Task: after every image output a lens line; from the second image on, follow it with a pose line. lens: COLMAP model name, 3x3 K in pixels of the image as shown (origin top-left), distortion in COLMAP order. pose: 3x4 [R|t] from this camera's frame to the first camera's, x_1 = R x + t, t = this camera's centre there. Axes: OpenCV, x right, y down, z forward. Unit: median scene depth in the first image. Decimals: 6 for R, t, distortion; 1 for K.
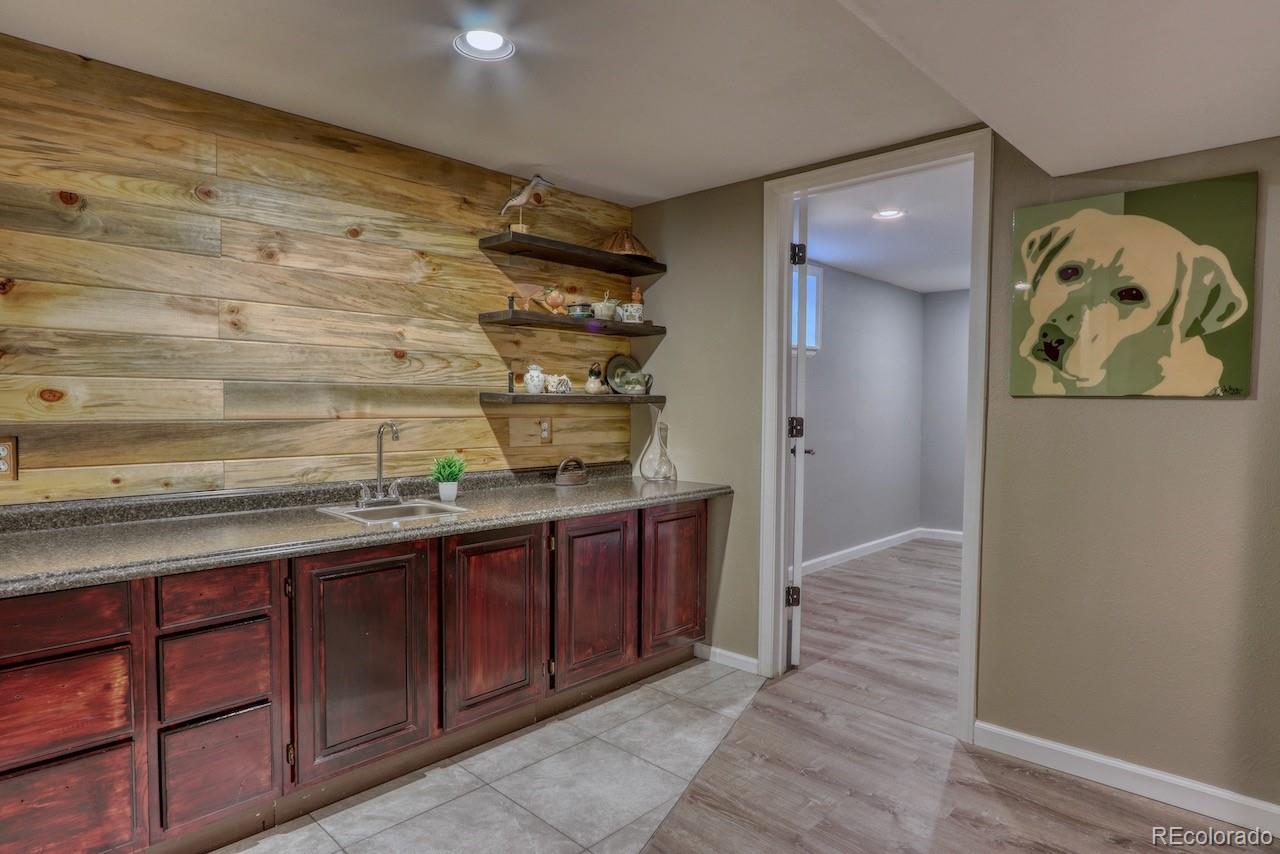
lens RADIAL K [[706.0, 0, 630.7], [0, 706.0, 433.1], [0, 0, 1]] dist [-0.011638, 0.001226]
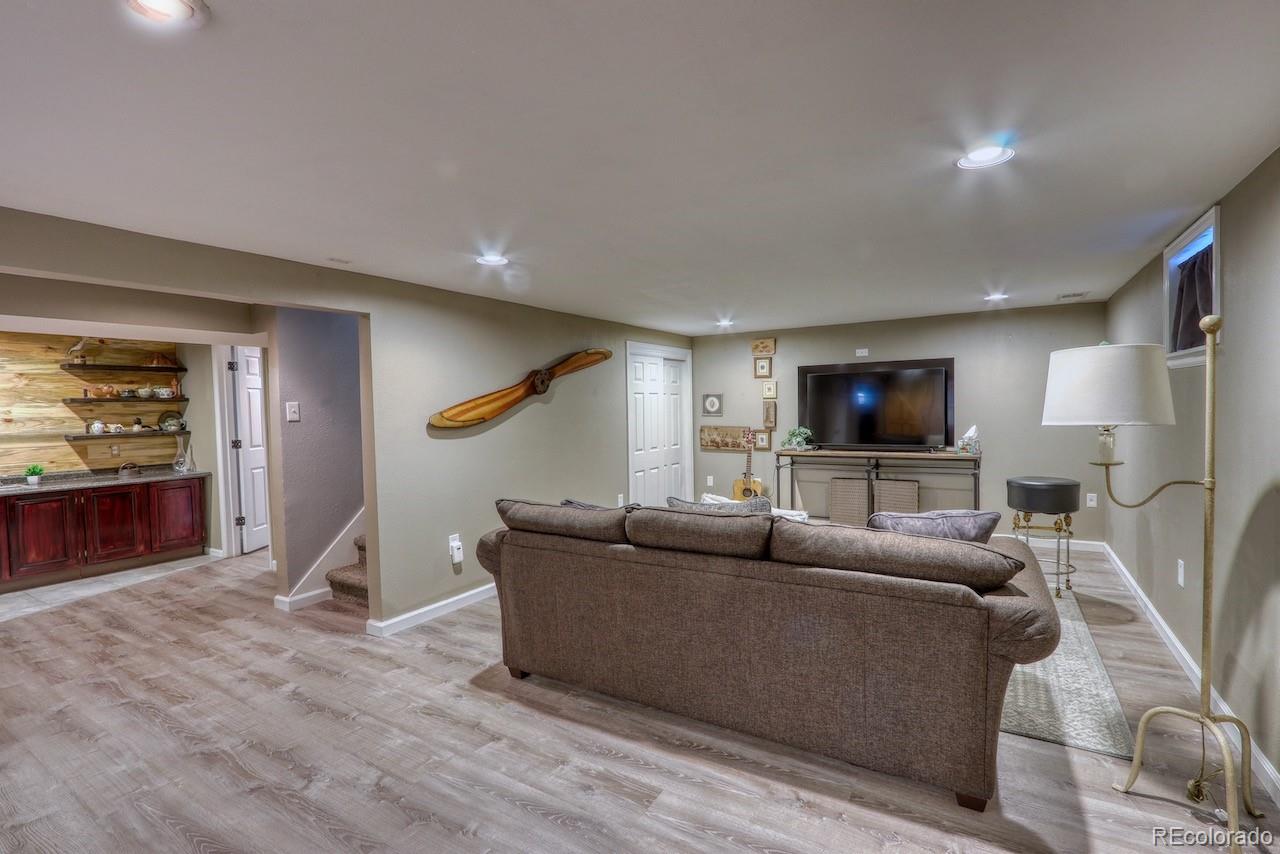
lens RADIAL K [[590.8, 0, 631.6], [0, 590.8, 428.9], [0, 0, 1]] dist [-0.018247, 0.002381]
pose [[0.976860, -0.036784, 0.210691, 1.173166], [0.038630, 0.999243, -0.004652, 0.000012], [-0.210360, 0.012683, 0.977542, -1.173801]]
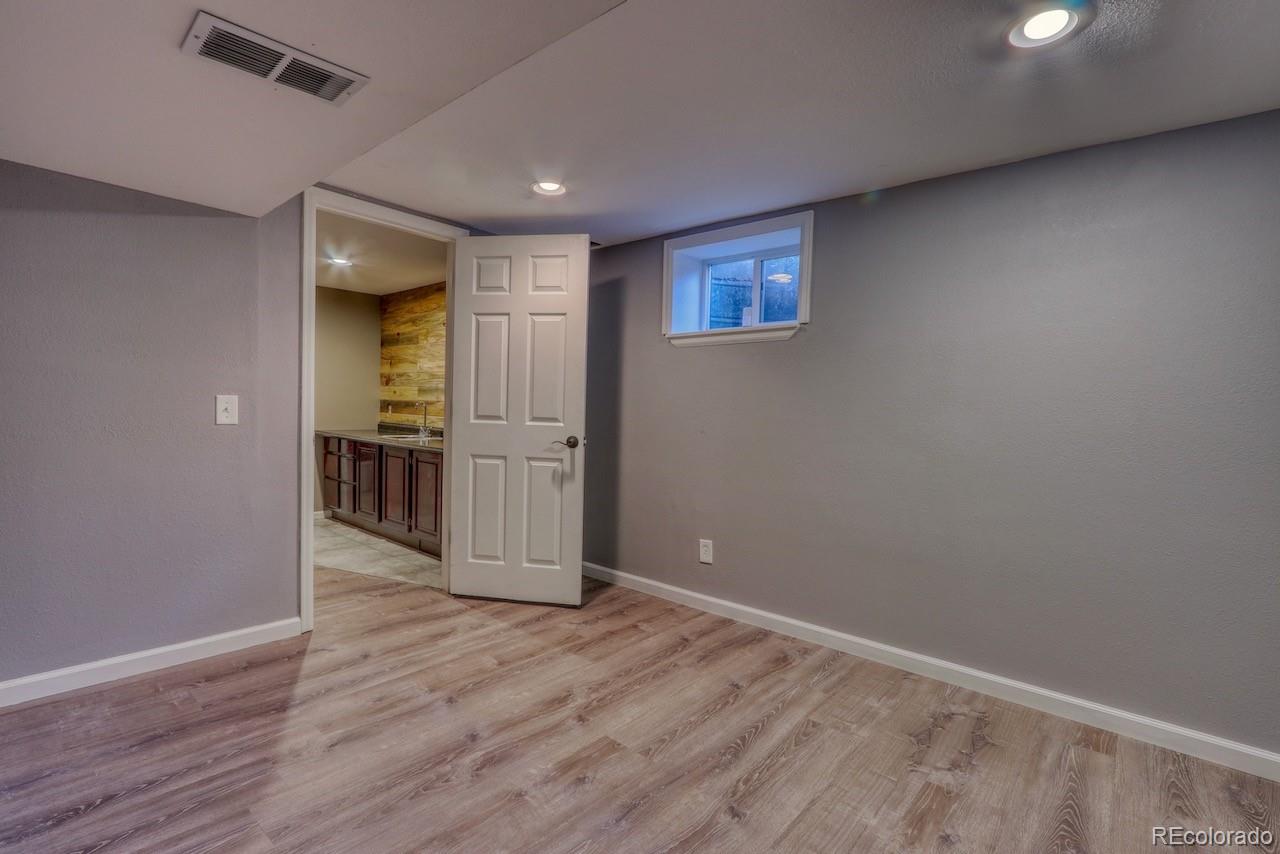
lens RADIAL K [[590.8, 0, 643.9], [0, 590.8, 427.3], [0, 0, 1]] dist [-0.018247, 0.002381]
pose [[0.062684, 0.032473, -0.997505, 1.506320], [-0.075597, 0.996754, 0.027698, -0.037255], [0.995166, 0.073672, 0.064936, 1.423487]]
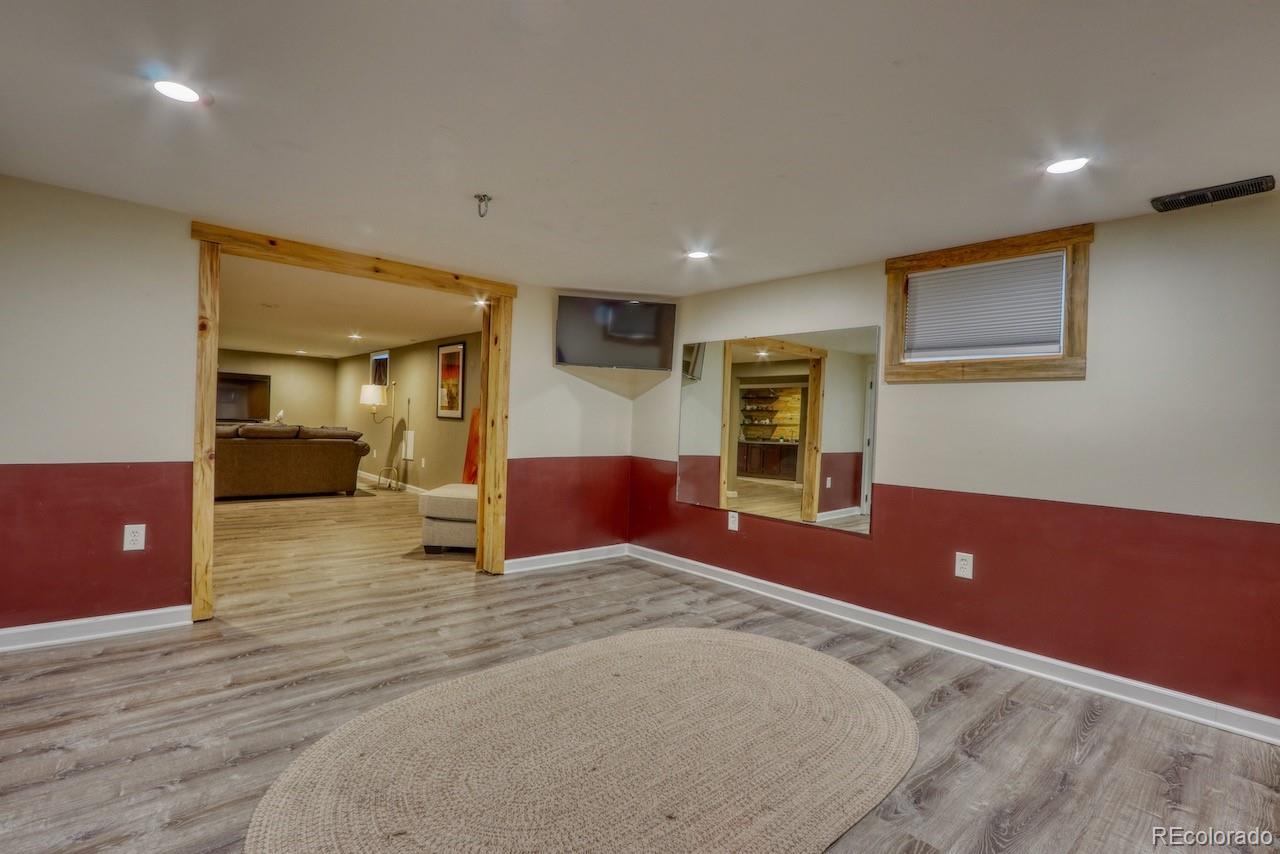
lens RADIAL K [[590.8, 0, 638.7], [0, 590.8, 429.9], [0, 0, 1]] dist [-0.018247, 0.002381]
pose [[0.069945, -0.019407, 0.997362, -1.044733], [0.010878, 0.999766, 0.018691, 0.107872], [-0.997492, 0.009542, 0.070140, -2.170379]]
